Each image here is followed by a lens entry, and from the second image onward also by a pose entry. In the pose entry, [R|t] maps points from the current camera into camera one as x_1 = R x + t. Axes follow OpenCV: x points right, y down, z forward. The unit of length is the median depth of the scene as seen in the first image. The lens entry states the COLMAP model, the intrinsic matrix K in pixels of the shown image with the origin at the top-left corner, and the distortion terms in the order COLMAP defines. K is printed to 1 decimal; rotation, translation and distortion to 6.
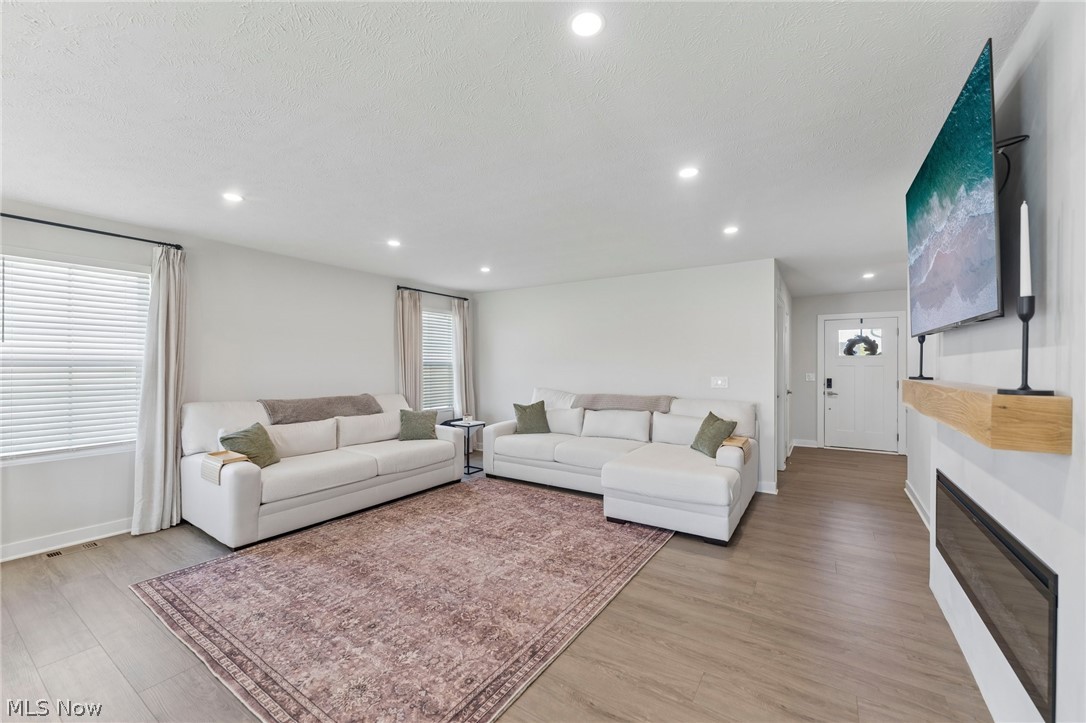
lens RADIAL K [[431.4, 0, 540.9], [0, 431.4, 363.1], [0, 0, 1]] dist [-0.001428, 0.000048]
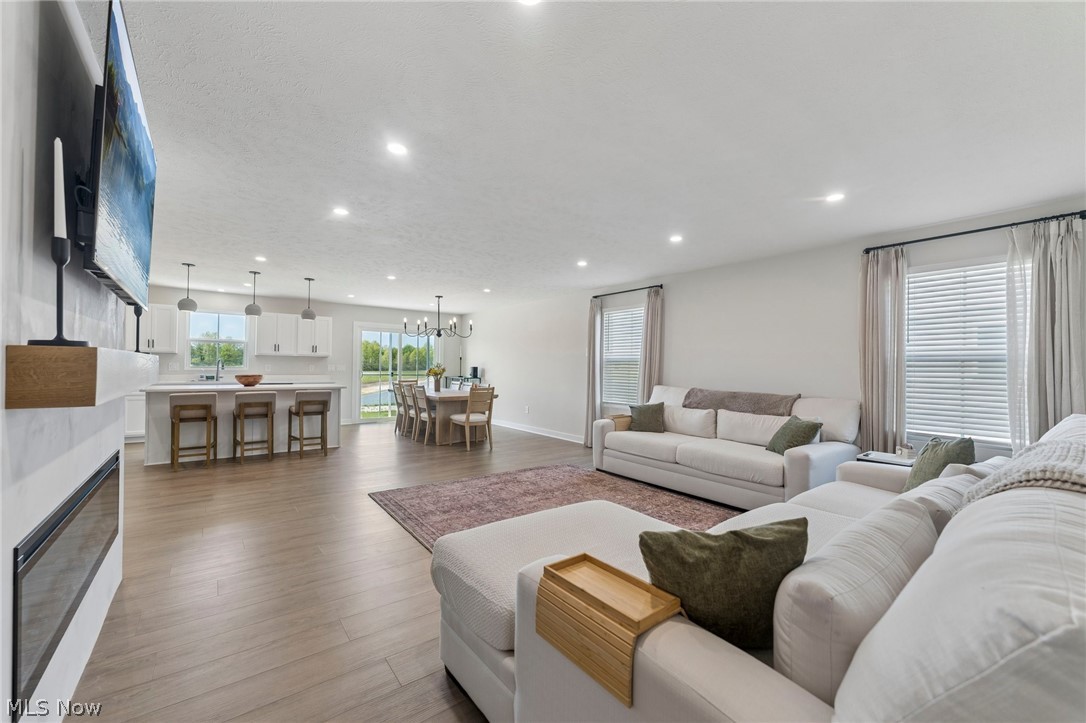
lens RADIAL K [[431.4, 0, 540.9], [0, 431.4, 363.1], [0, 0, 1]] dist [-0.001428, 0.000048]
pose [[-0.327003, -0.017088, -0.944869, 0.921451], [-0.012231, 0.999829, -0.013849, 0.045449], [0.944944, 0.007028, -0.327156, 1.303654]]
